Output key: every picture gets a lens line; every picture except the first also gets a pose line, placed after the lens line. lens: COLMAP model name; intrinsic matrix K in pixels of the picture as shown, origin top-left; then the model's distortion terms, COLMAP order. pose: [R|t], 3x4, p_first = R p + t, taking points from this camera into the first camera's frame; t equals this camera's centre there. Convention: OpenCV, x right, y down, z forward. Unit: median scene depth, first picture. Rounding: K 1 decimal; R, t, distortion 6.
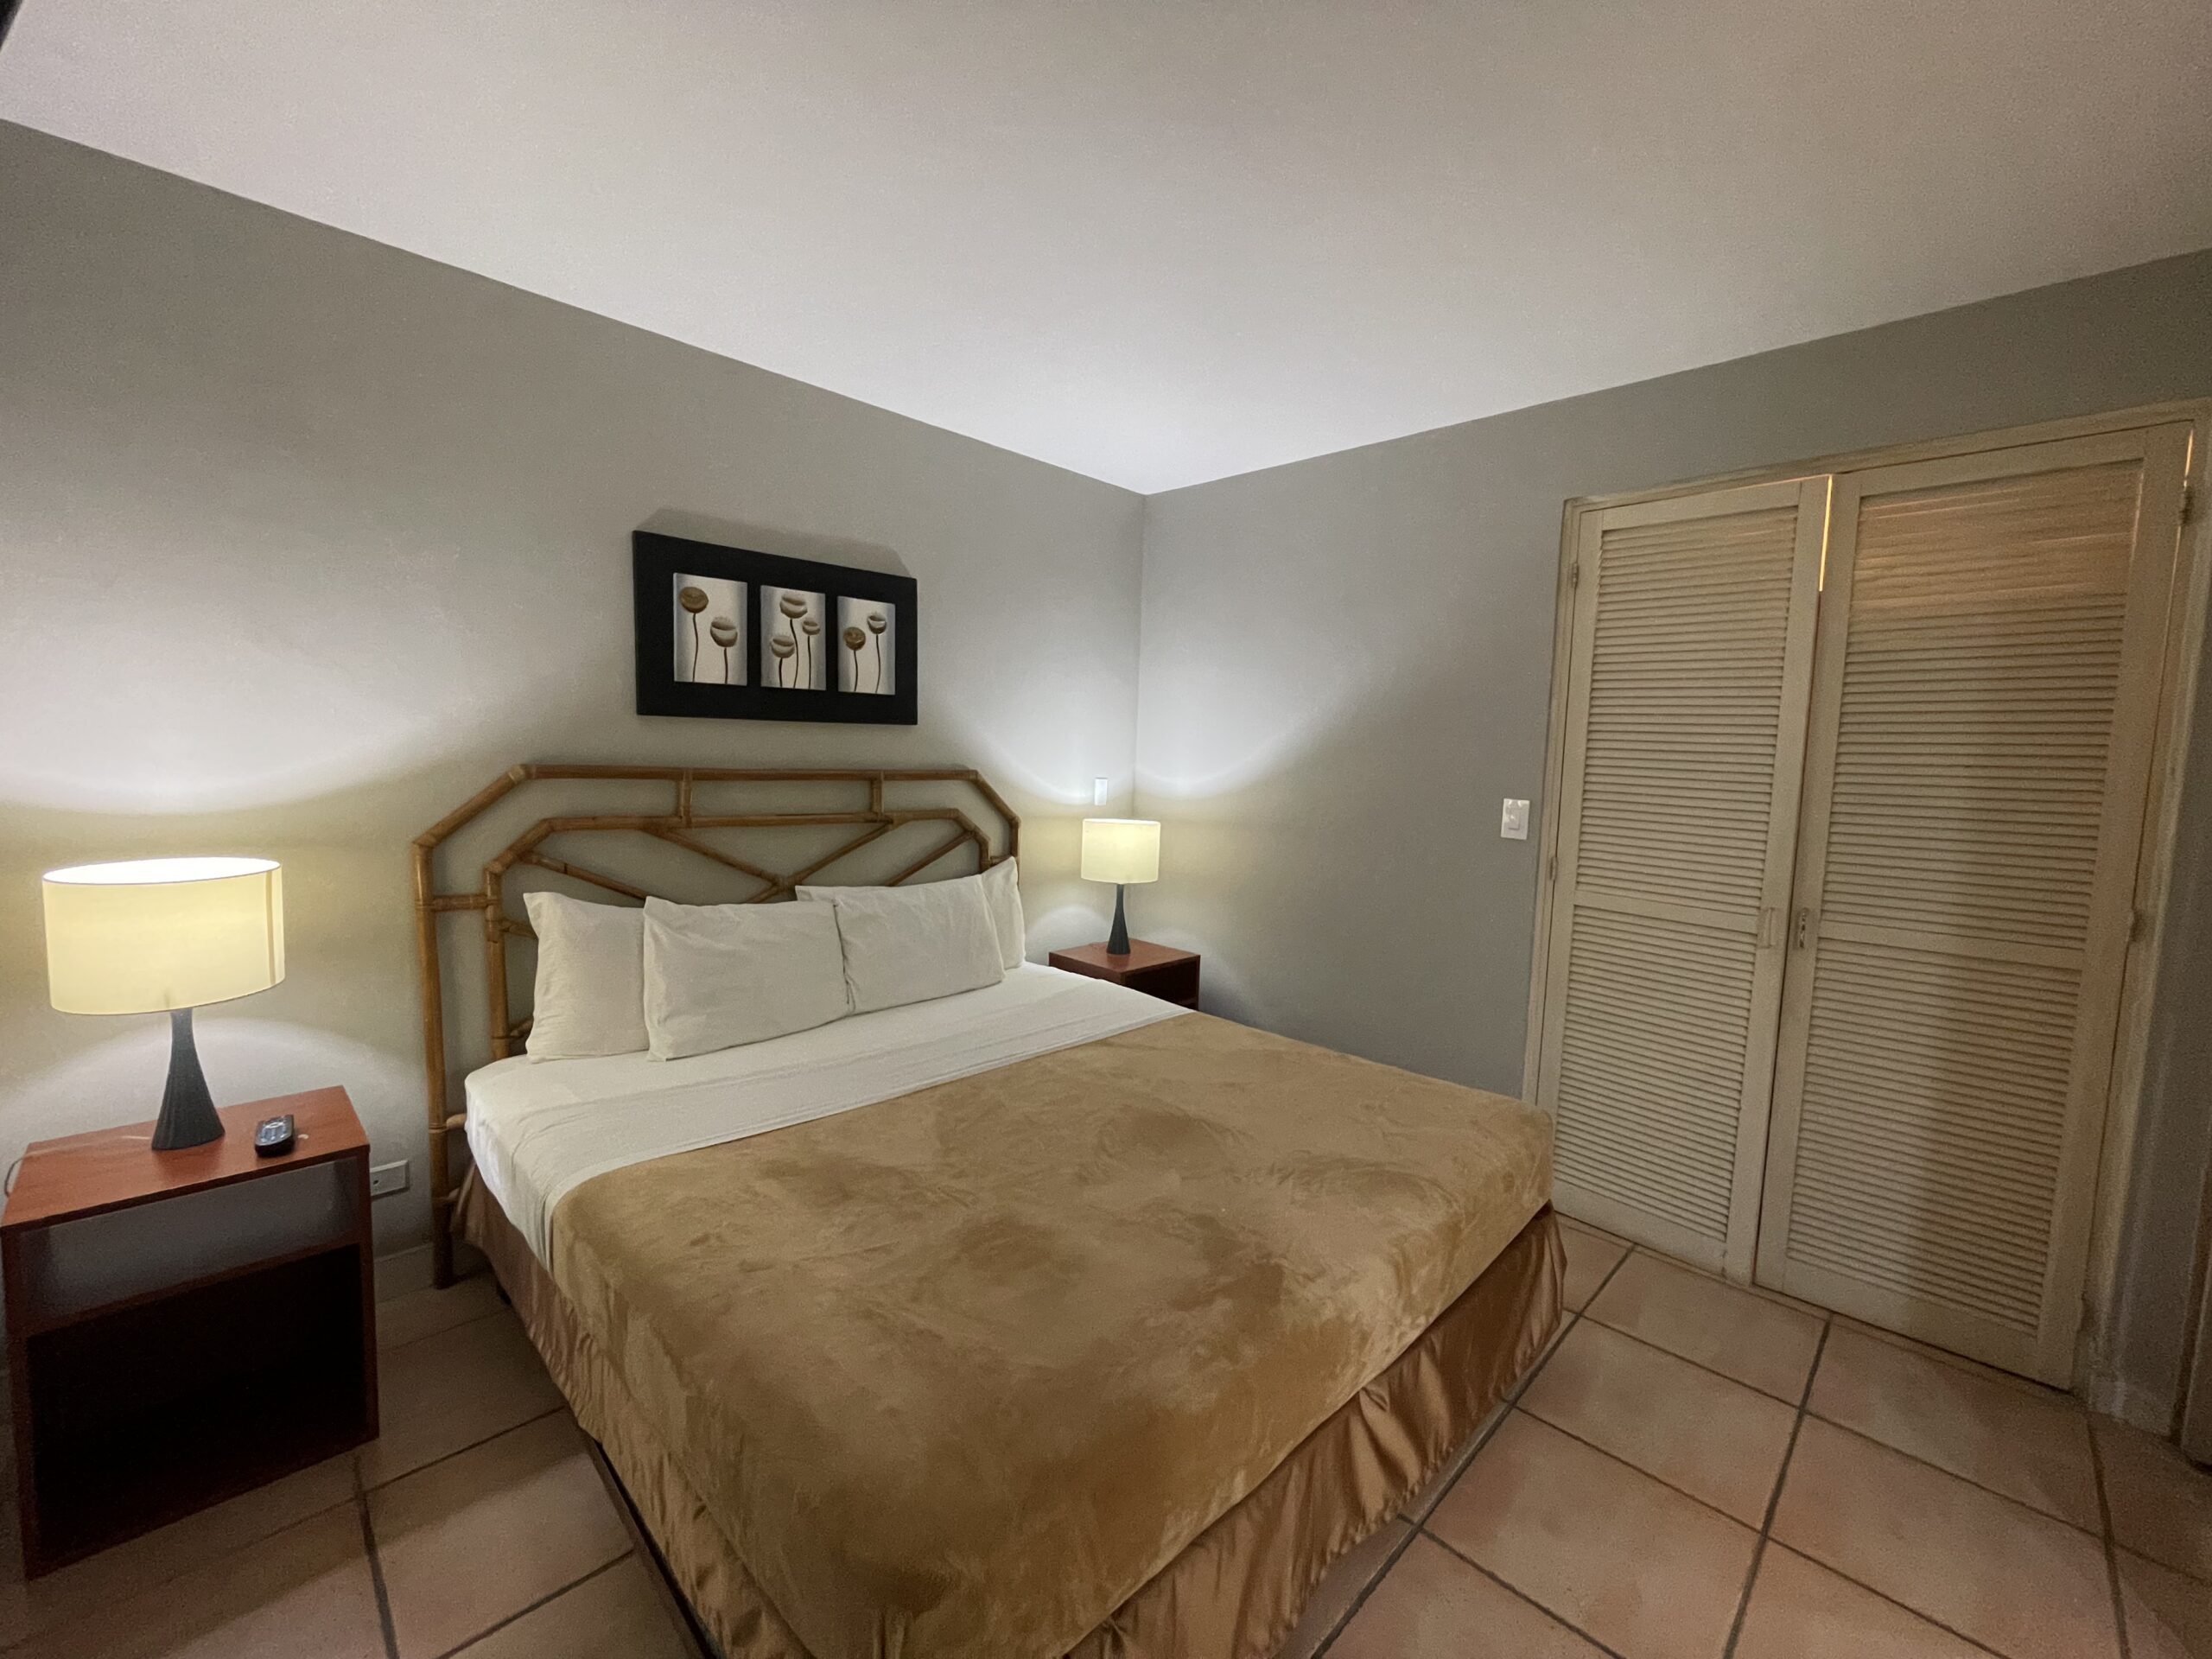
lens RADIAL K [[898.6, 0, 1114.6], [0, 898.6, 824.2], [0, 0, 1]] dist [-0.003302, 0.000144]
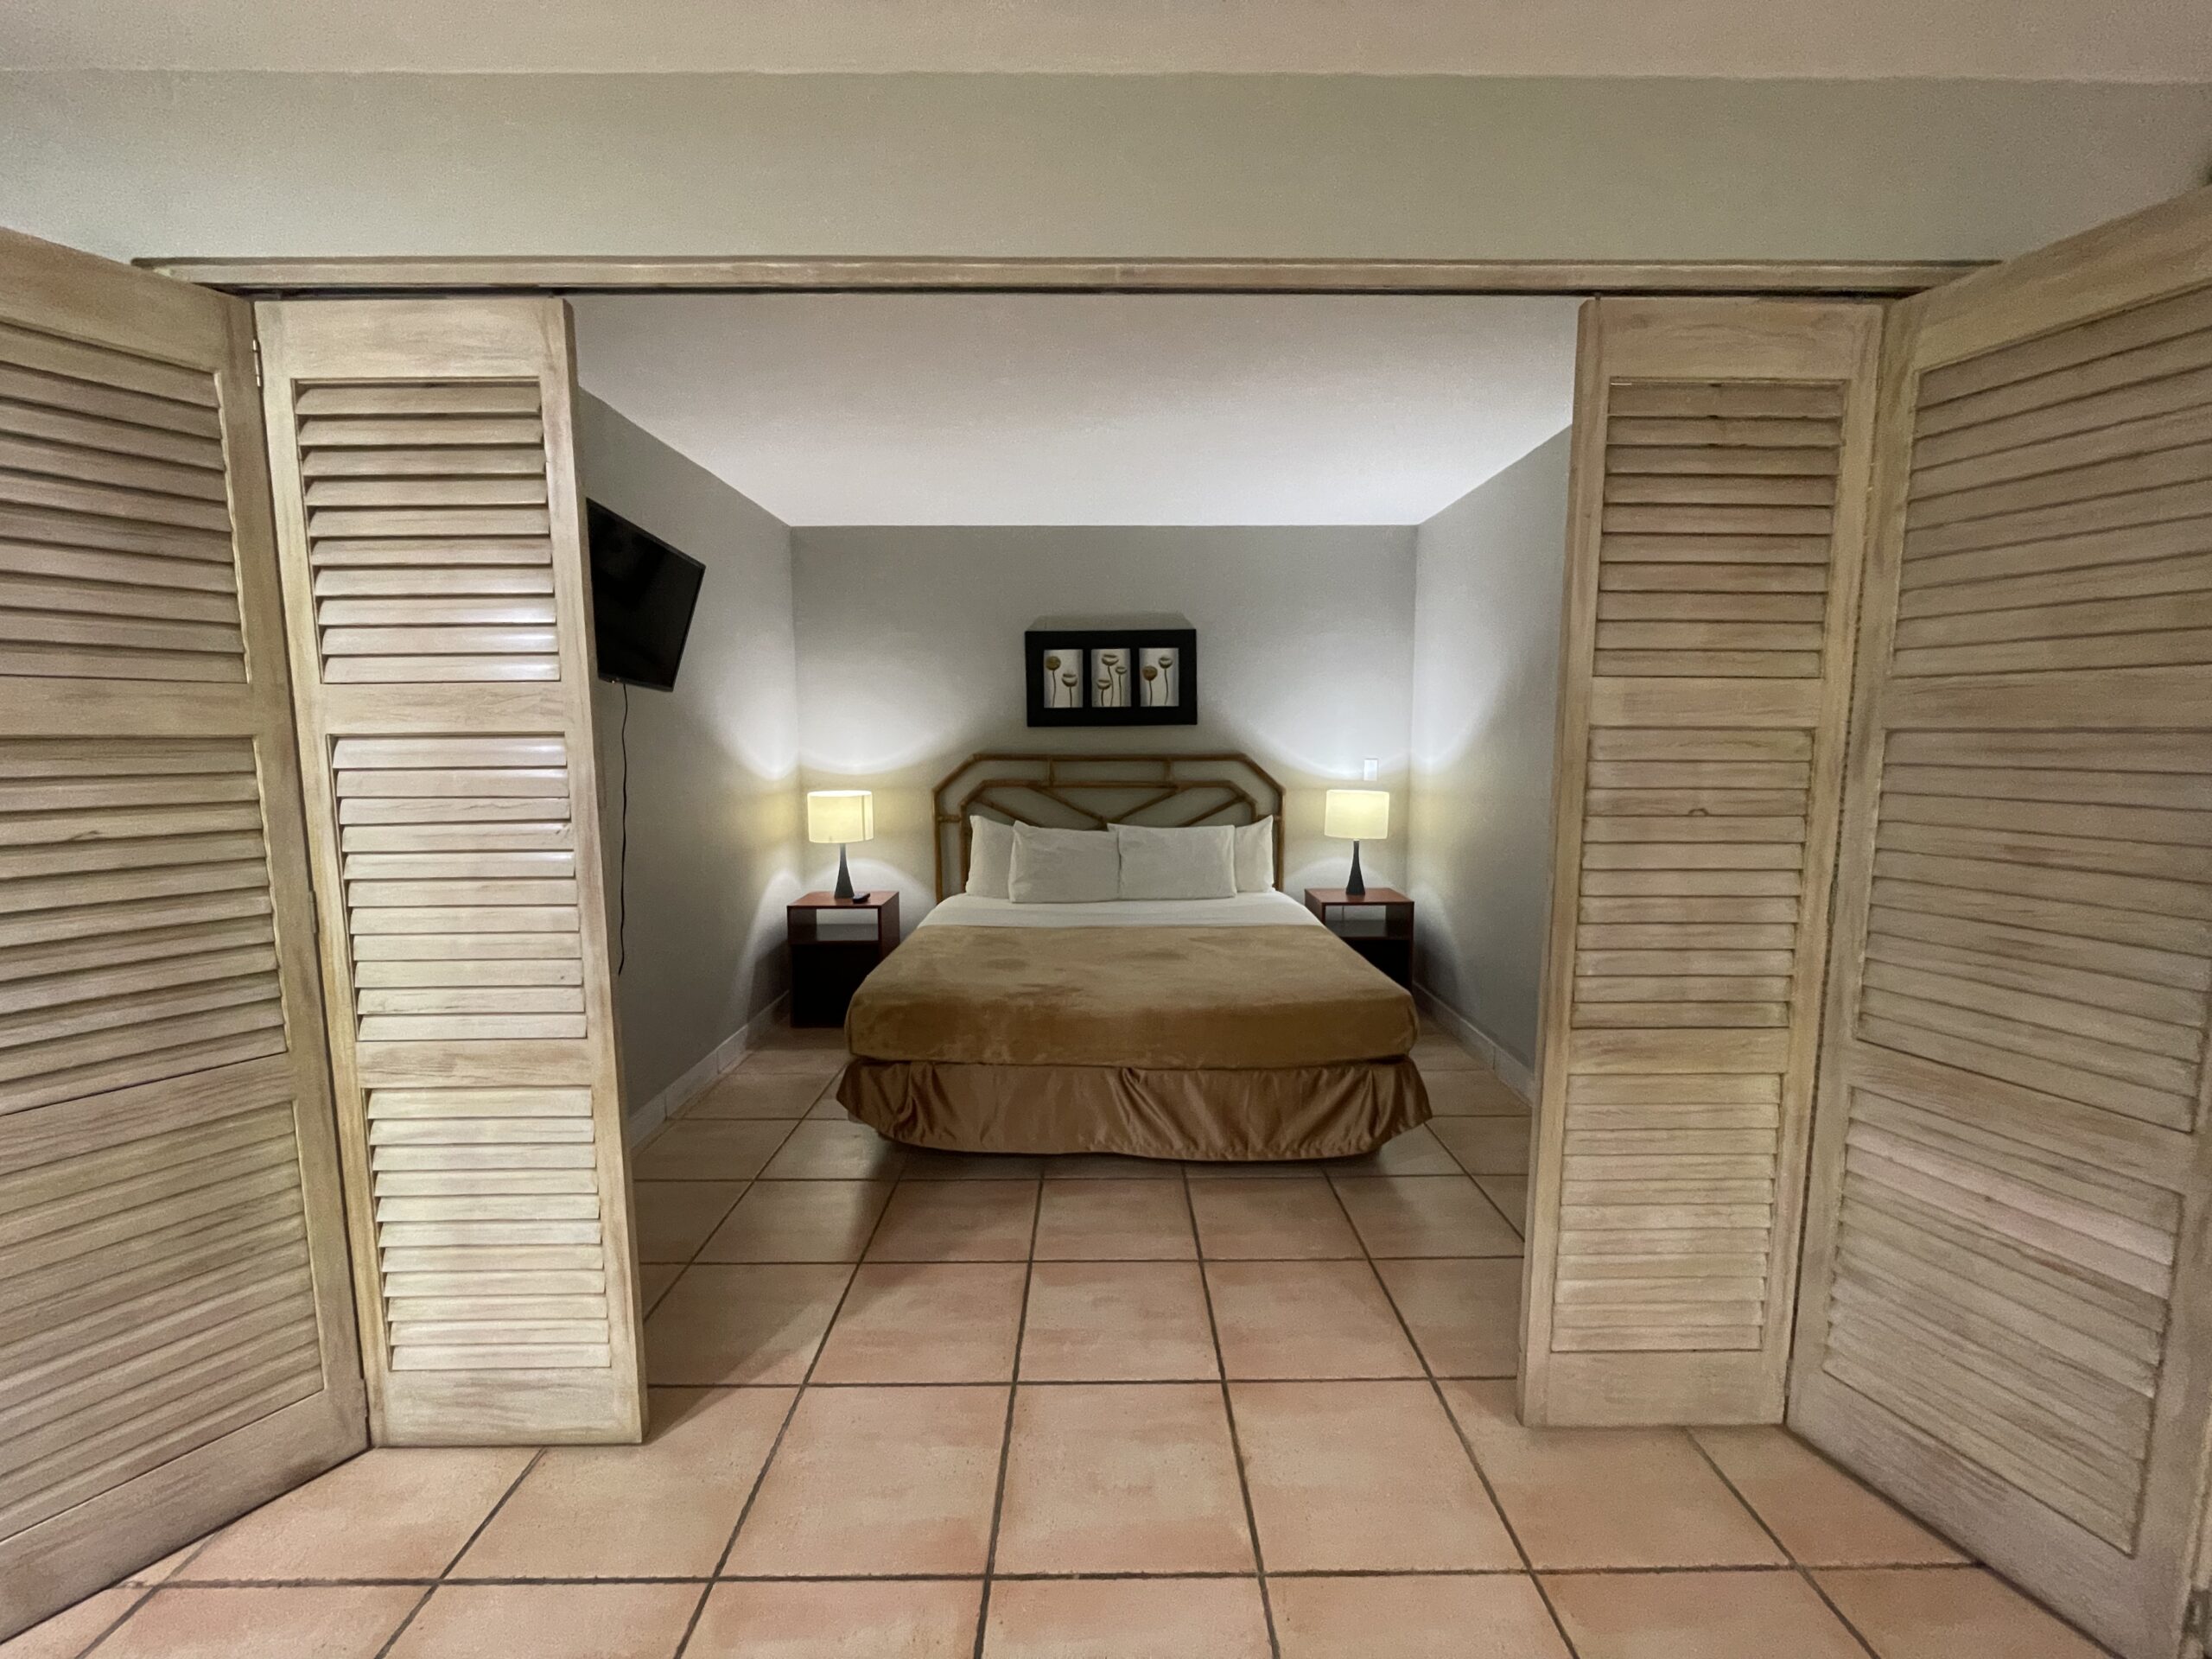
lens RADIAL K [[898.6, 0, 1114.3], [0, 898.6, 827.2], [0, 0, 1]] dist [-0.003302, 0.000144]
pose [[0.713556, 0.043653, -0.699237, 0.855036], [-0.031443, 0.999047, 0.030283, 0.024832], [0.699893, 0.000378, 0.714248, -0.213773]]
